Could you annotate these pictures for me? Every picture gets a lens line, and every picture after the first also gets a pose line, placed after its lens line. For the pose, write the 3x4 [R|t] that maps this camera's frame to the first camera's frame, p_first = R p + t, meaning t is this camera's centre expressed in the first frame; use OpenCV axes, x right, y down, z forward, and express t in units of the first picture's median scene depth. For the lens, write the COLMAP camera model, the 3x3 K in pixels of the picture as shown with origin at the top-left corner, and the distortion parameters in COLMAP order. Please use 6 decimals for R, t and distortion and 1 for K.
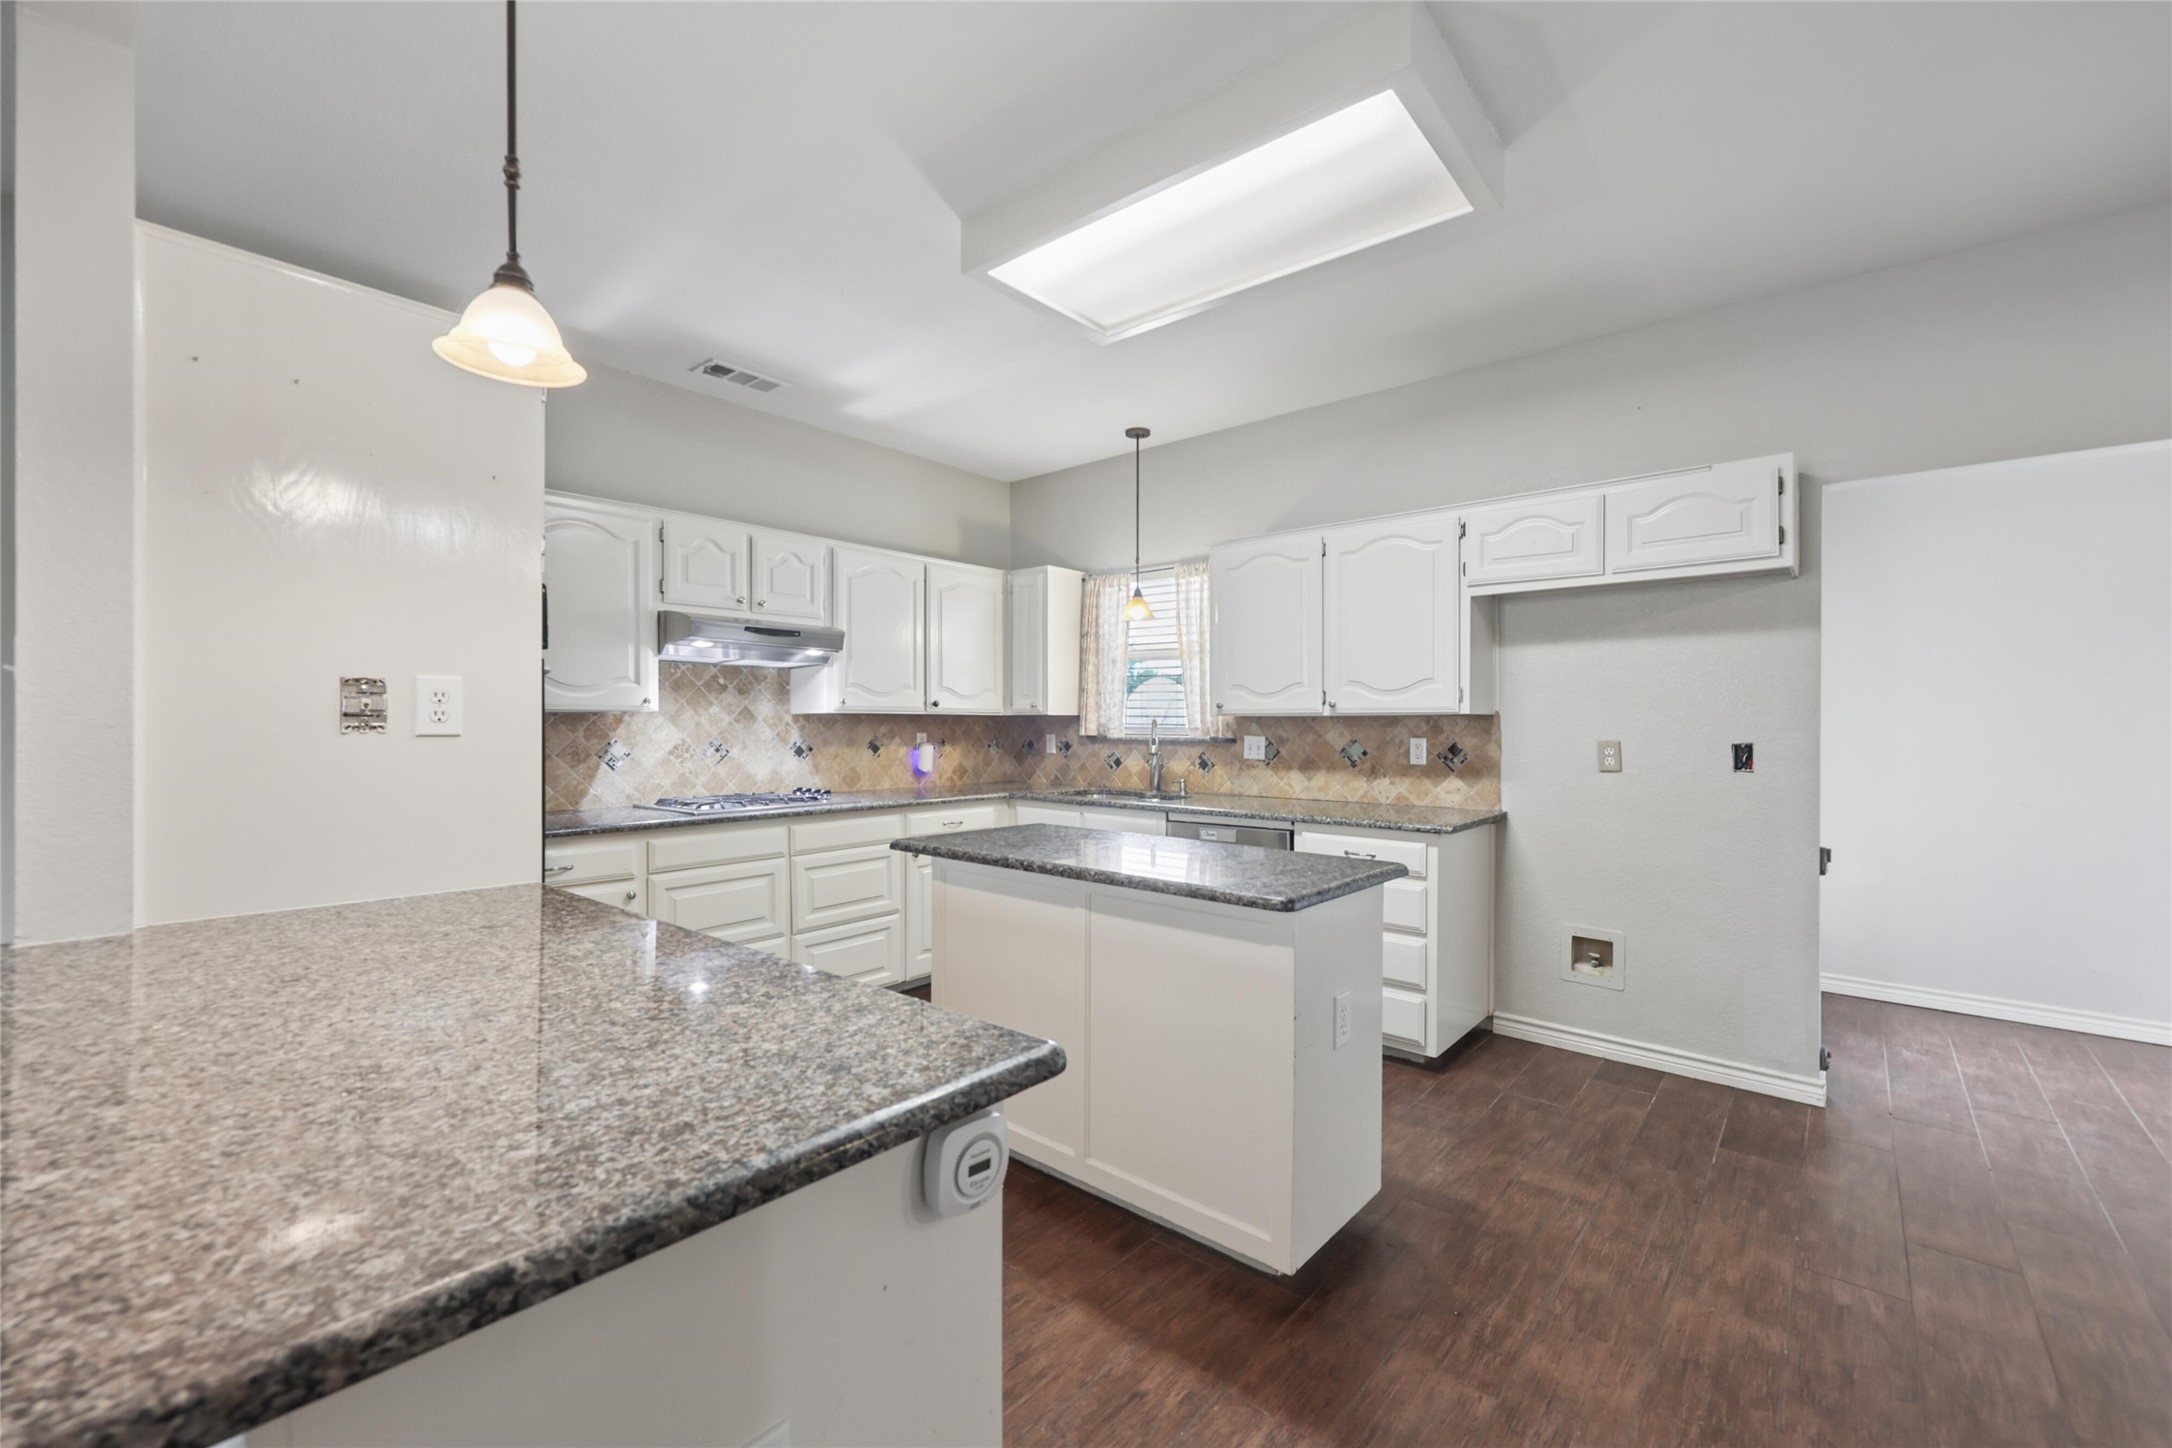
lens RADIAL K [[886.0, 0, 1094.2], [0, 886.0, 742.8], [0, 0, 1]] dist [0.006870, 0.000149]
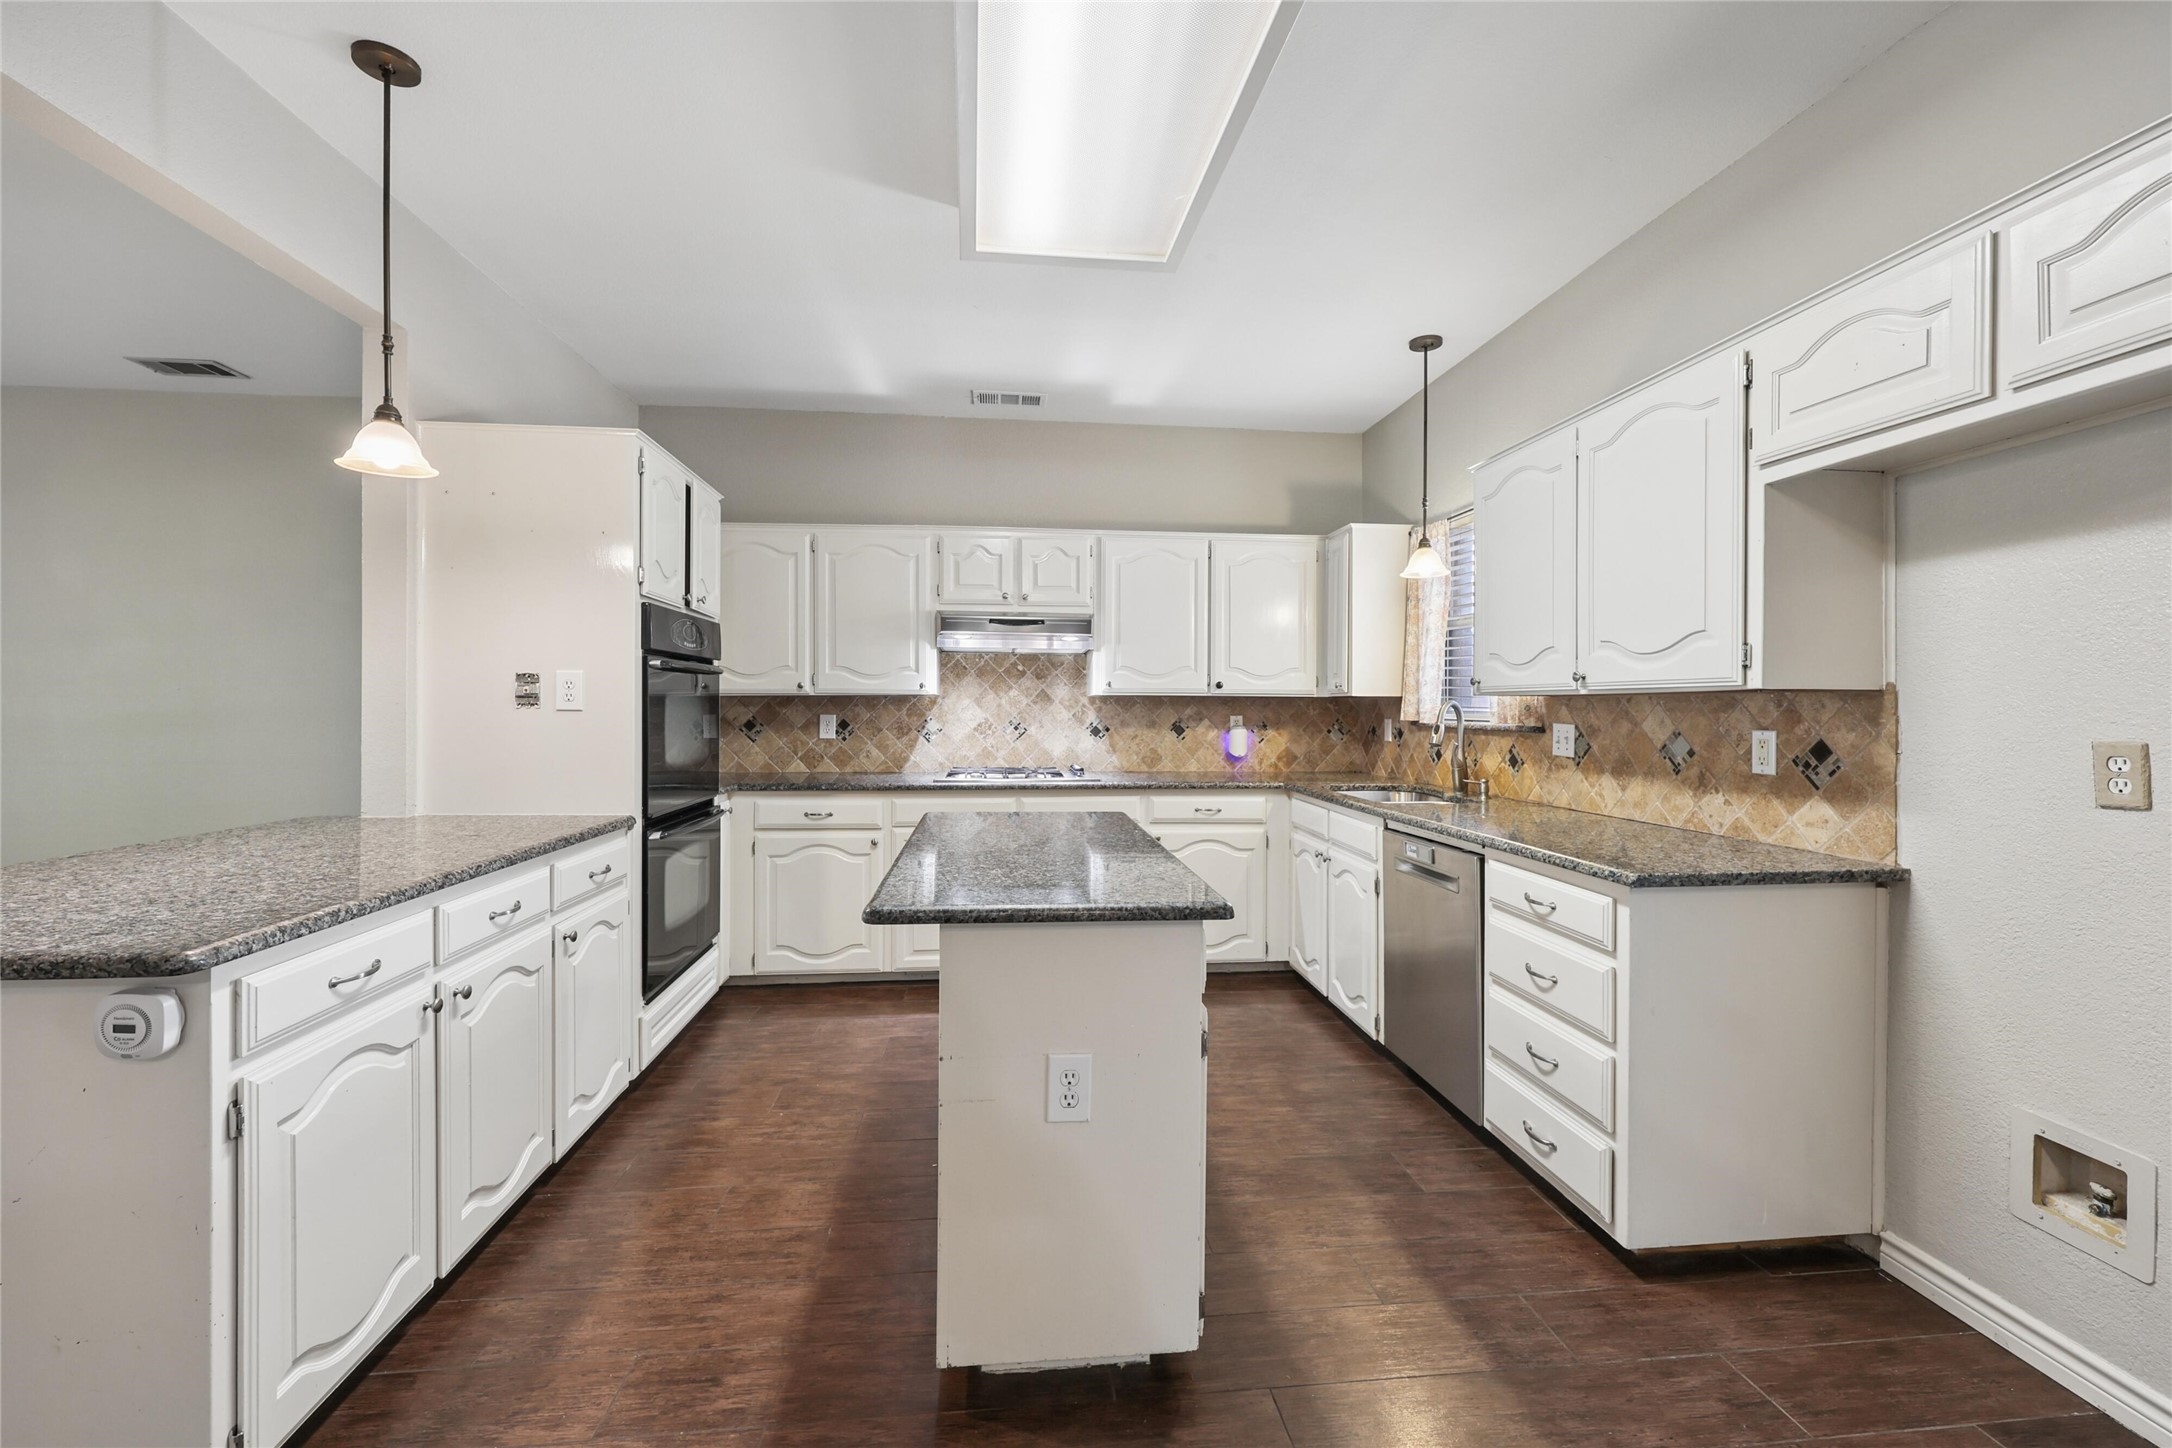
lens RADIAL K [[884.6, 0, 1086.0], [0, 884.6, 724.0], [0, 0, 1]] dist [0.005040, 0.000298]
pose [[0.726326, 0.016202, -0.687159, 0.421864], [-0.018761, 0.999817, 0.003743, -0.003127], [0.687094, 0.010173, 0.726497, 0.232810]]
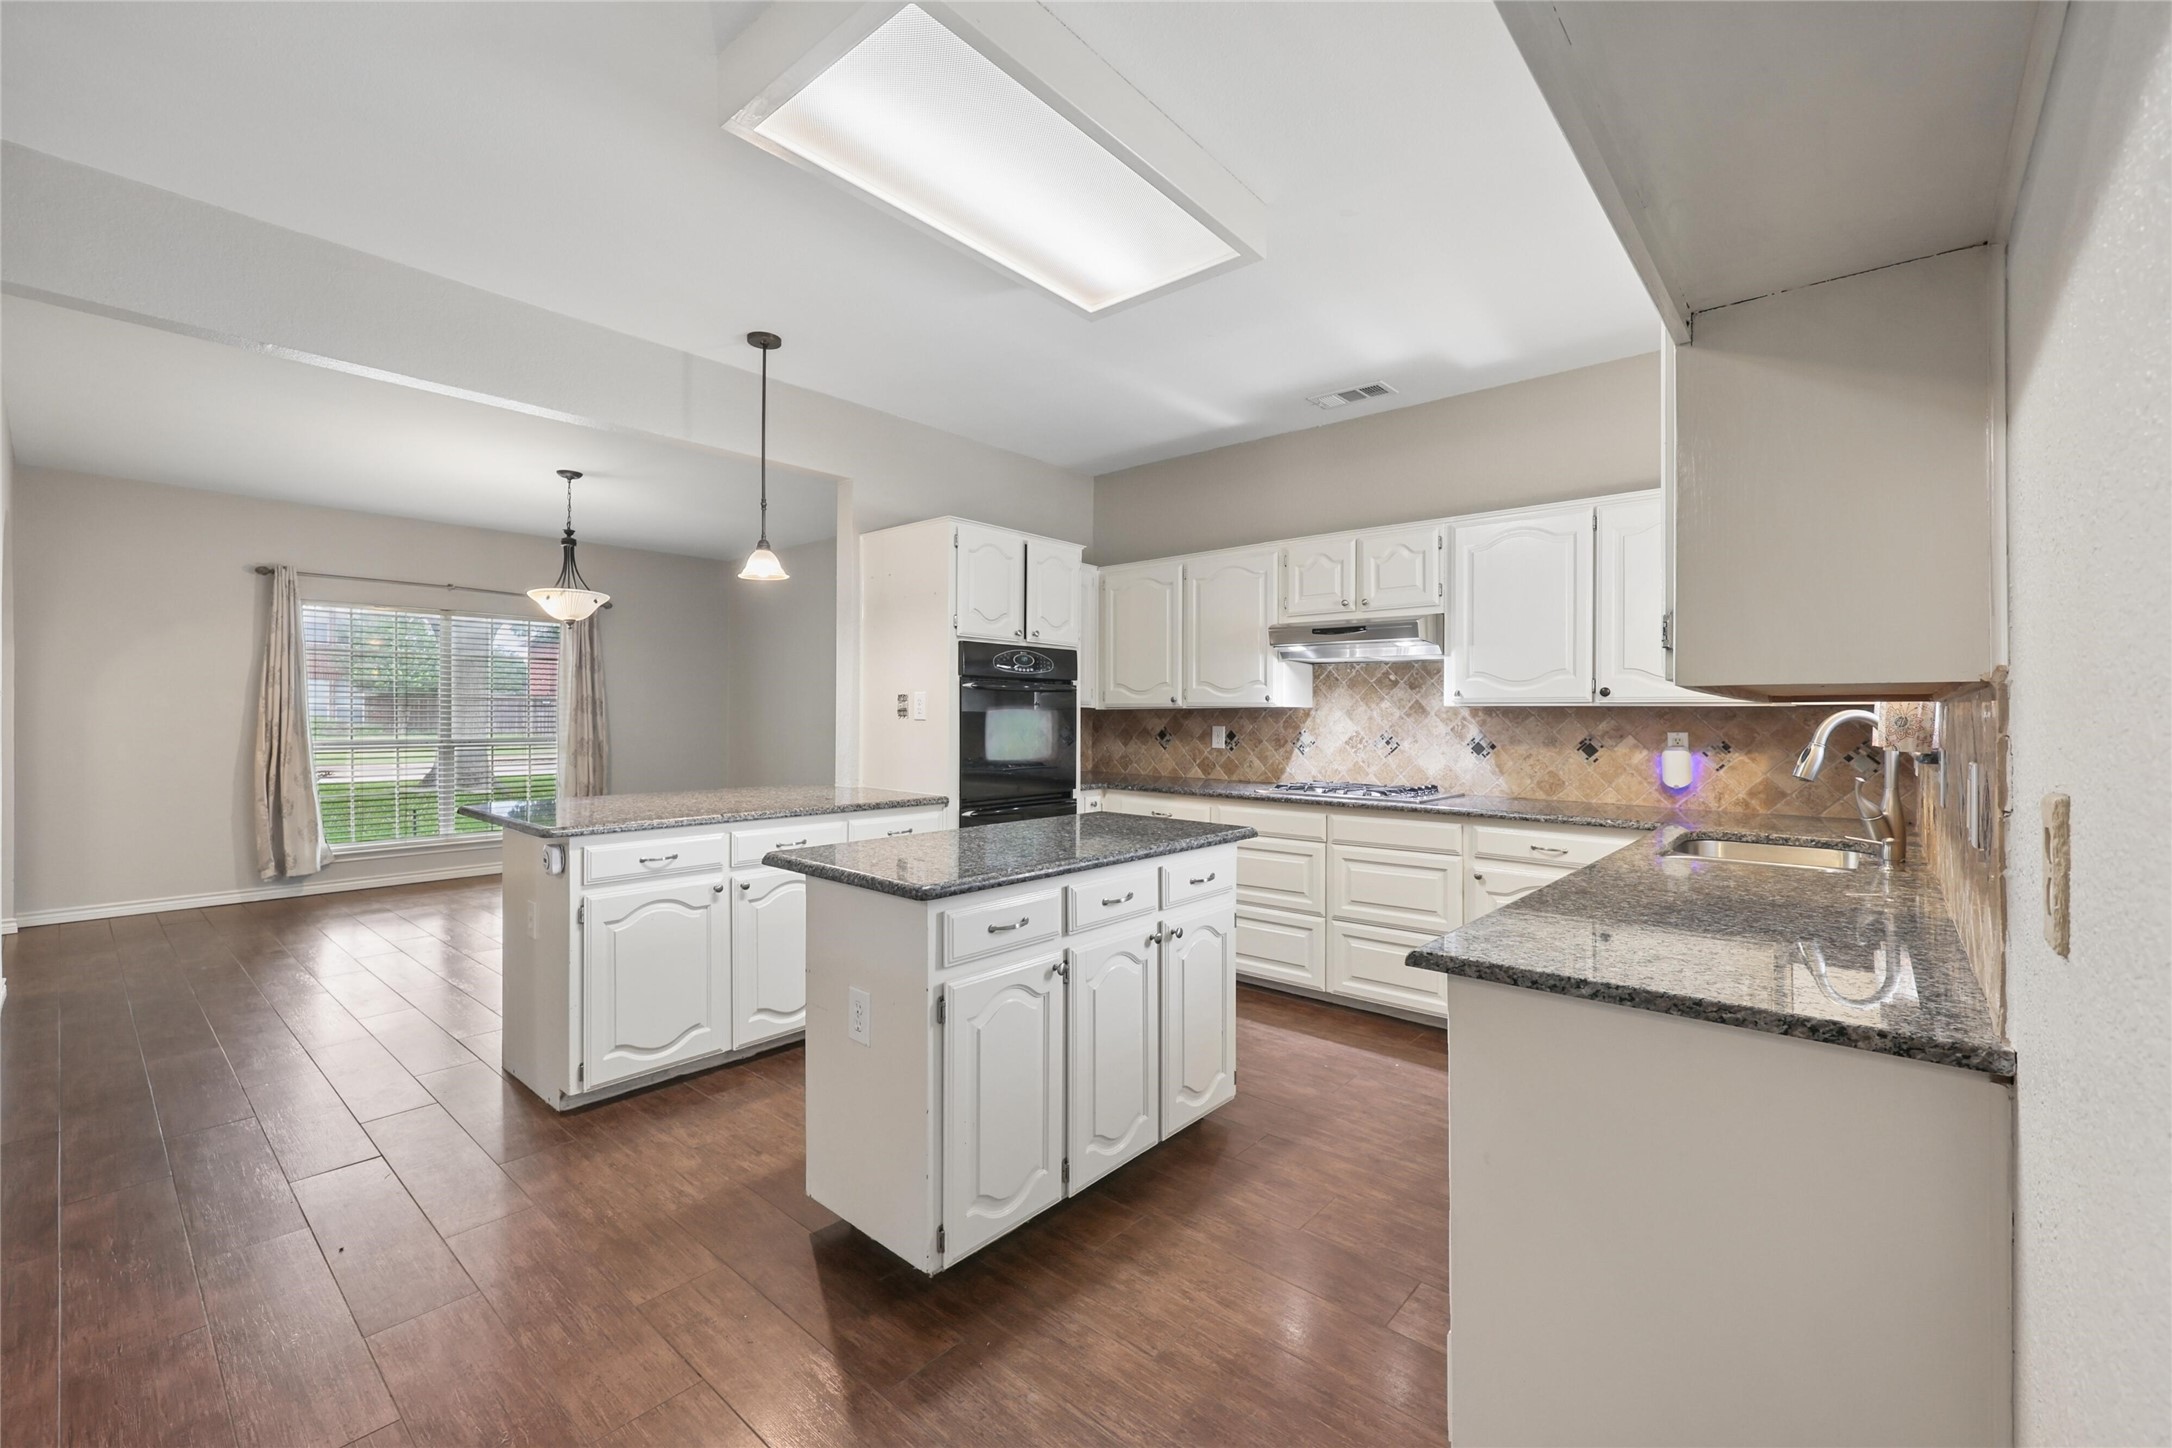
lens RADIAL K [[906.7, 0, 1084.6], [0, 906.7, 731.7], [0, 0, 1]] dist [0.000828, 0.000126]
pose [[-0.015547, 0.016228, -0.999747, 0.659435], [-0.028616, 0.999451, 0.016669, -0.012444], [0.999470, 0.028868, -0.015074, 0.651660]]
